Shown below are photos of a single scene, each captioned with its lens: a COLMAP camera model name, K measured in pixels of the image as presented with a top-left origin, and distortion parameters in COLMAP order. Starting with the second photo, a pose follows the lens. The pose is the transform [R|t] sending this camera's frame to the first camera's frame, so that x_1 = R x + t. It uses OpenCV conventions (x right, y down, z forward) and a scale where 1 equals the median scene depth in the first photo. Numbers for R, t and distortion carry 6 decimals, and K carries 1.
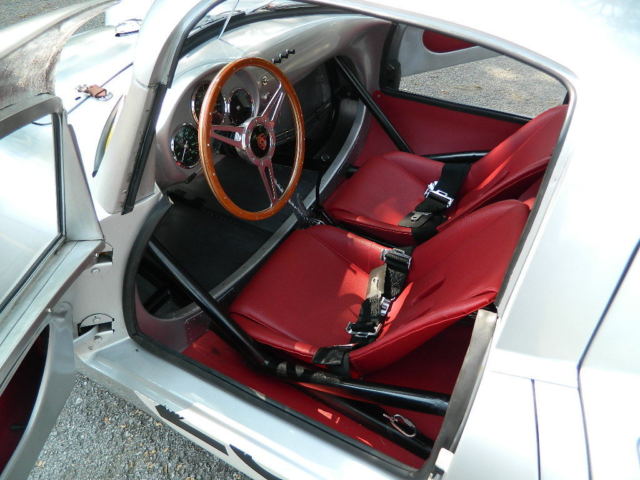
lens RADIAL K [[481.7, 0, 320.0], [0, 481.7, 240.0], [0, 0, 1]] dist [-0.002867, -0.000391]
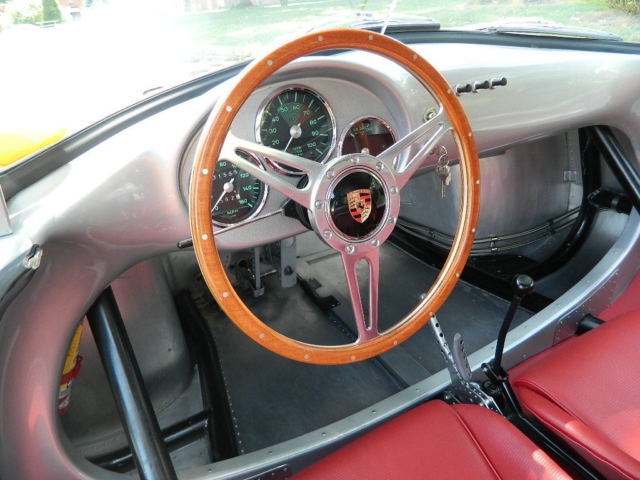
lens RADIAL K [[481.7, 0, 320.0], [0, 481.7, 240.0], [0, 0, 1]] dist [-0.002867, -0.000391]
pose [[0.851535, 0.198975, -0.485074, 0.059542], [-0.308401, 0.938293, -0.156508, -0.060734], [0.424000, 0.282869, 0.860354, 0.419516]]
